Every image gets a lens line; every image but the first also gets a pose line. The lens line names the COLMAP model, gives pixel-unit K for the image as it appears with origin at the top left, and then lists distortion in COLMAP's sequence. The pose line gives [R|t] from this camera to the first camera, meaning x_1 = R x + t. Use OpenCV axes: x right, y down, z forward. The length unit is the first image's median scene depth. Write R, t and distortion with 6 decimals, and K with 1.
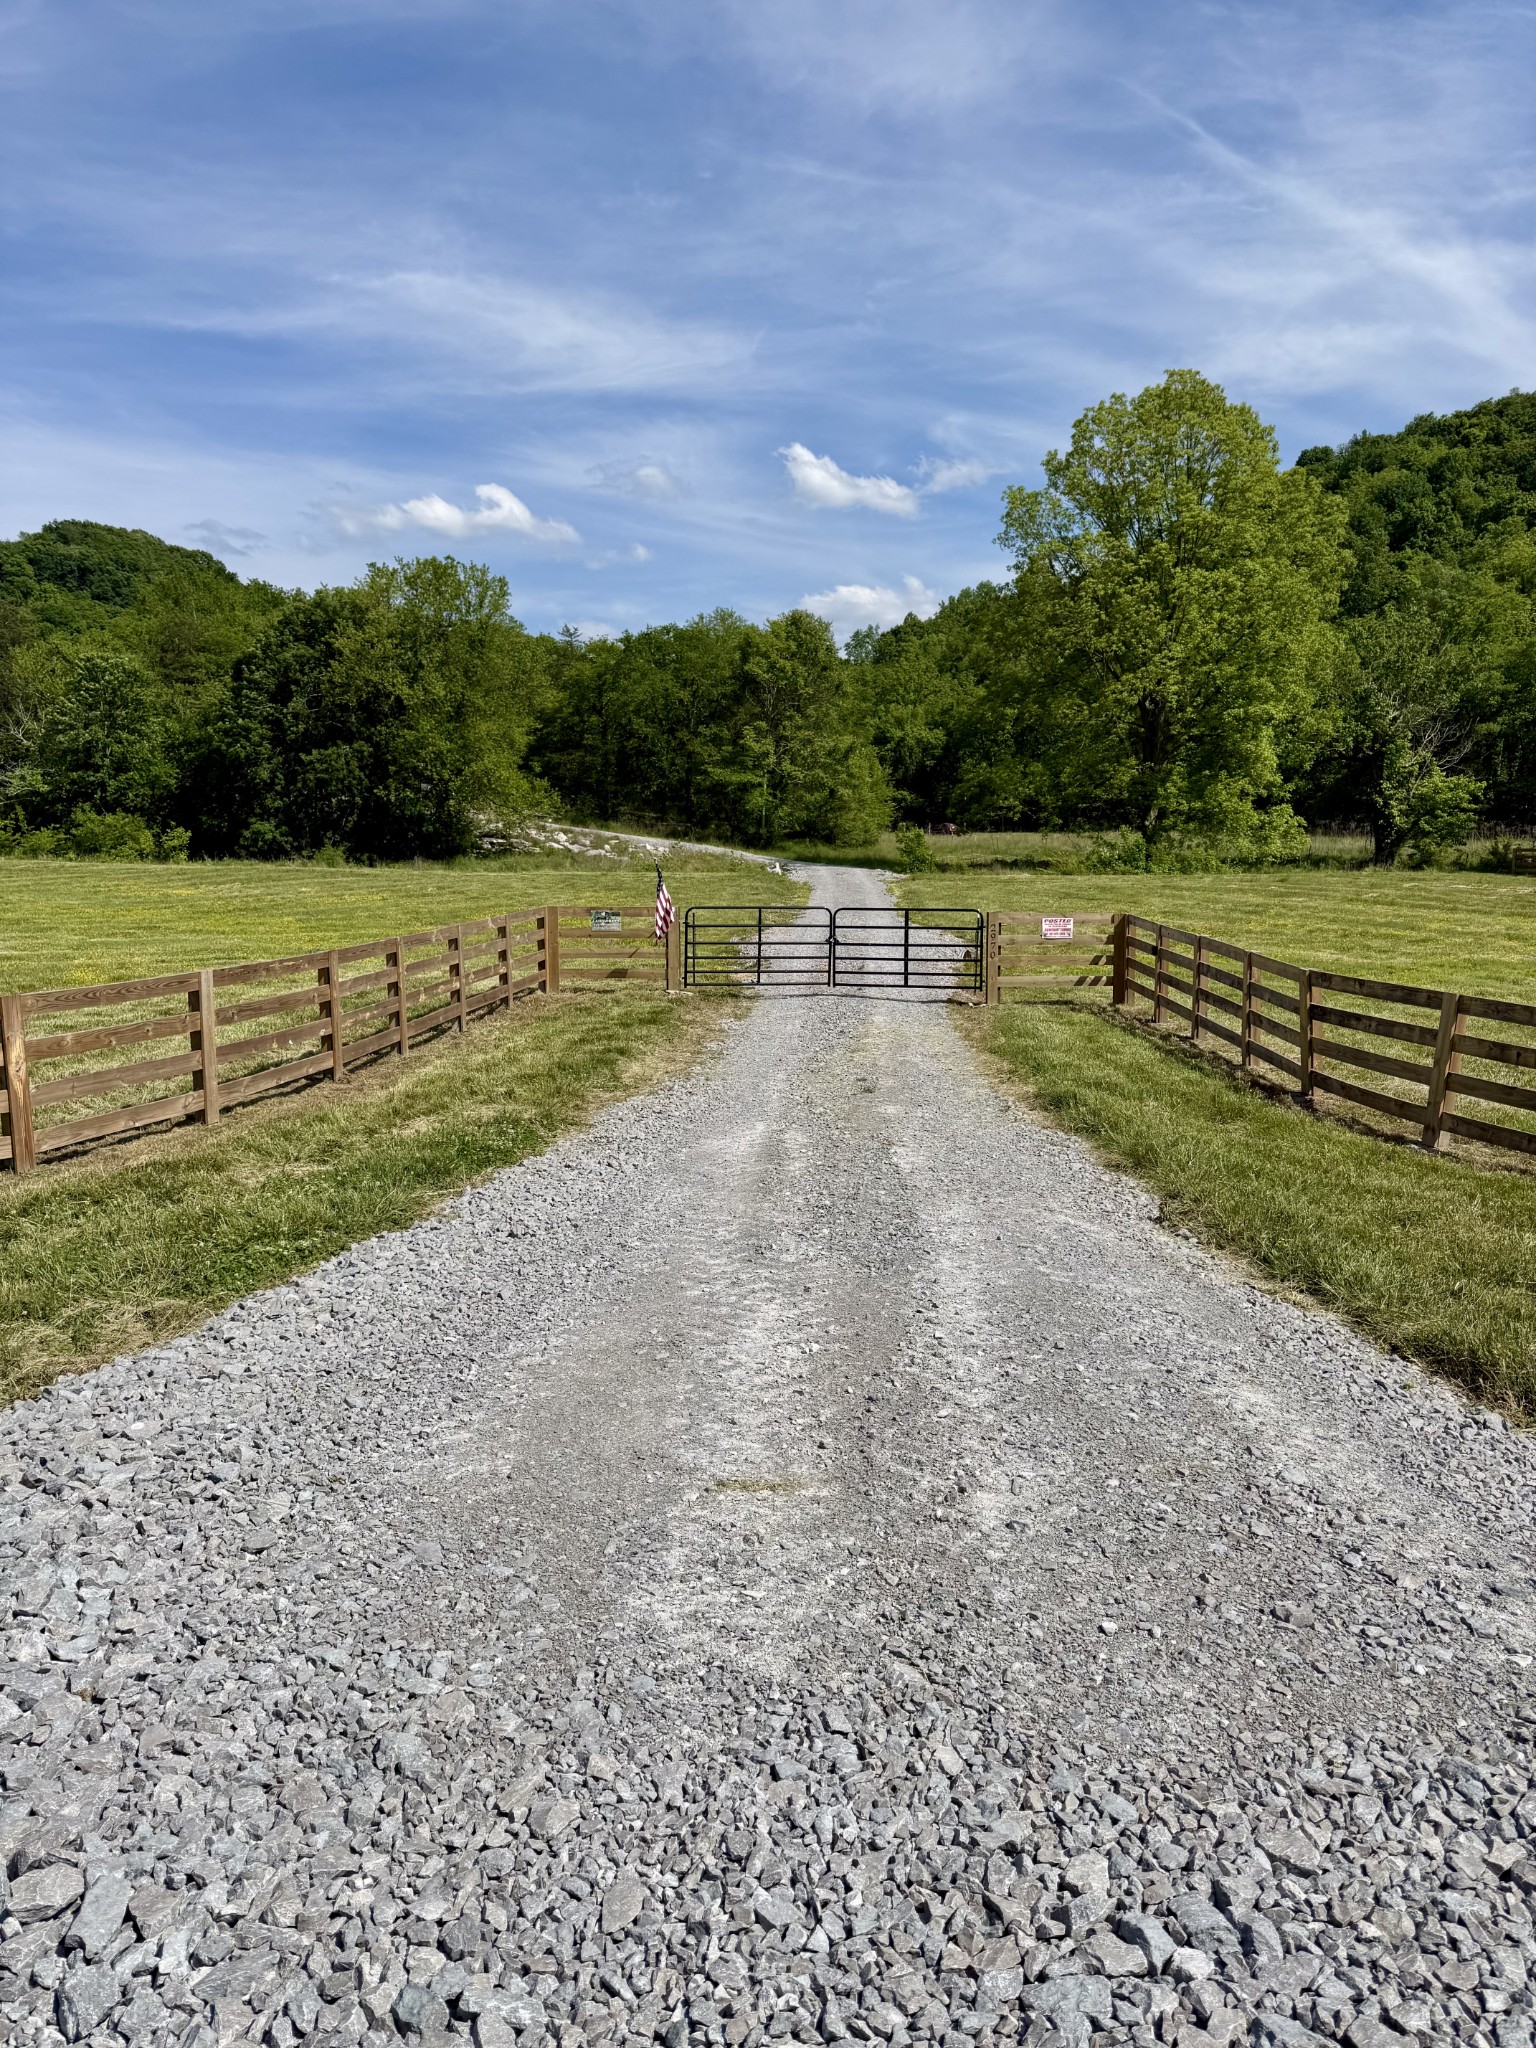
lens RADIAL K [[1445.6, 0, 768.0], [0, 1445.6, 1024.0], [0, 0, 1]] dist [0.075132, -0.085606]
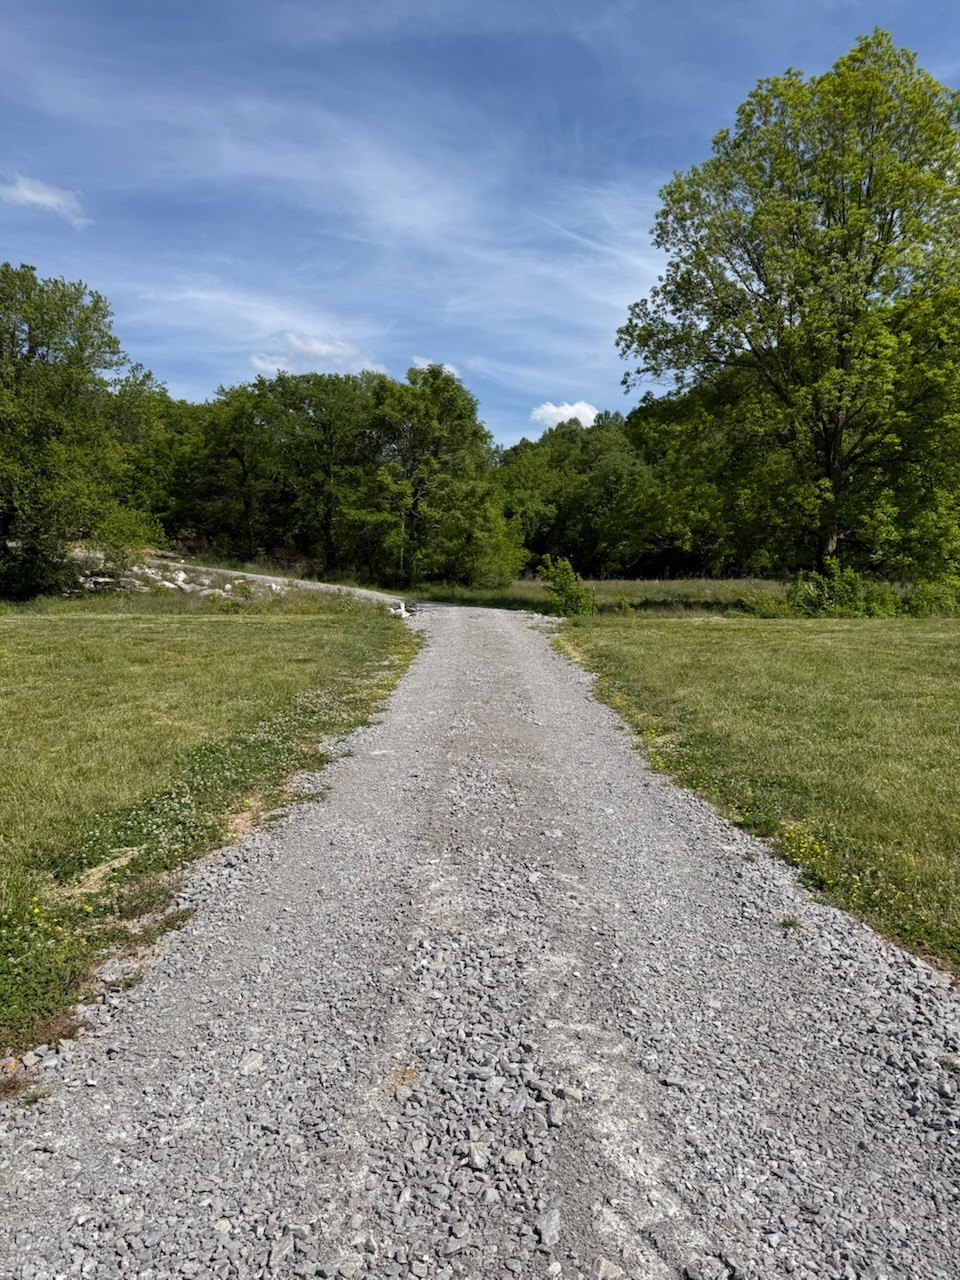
lens RADIAL K [[903.5, 0, 480.0], [0, 903.5, 640.0], [0, 0, 1]] dist [0.075132, -0.085606]
pose [[0.998730, -0.001248, 0.050365, 0.023738], [0.004893, 0.997370, -0.072310, -0.047141], [-0.050142, 0.072464, 0.996110, 0.433959]]
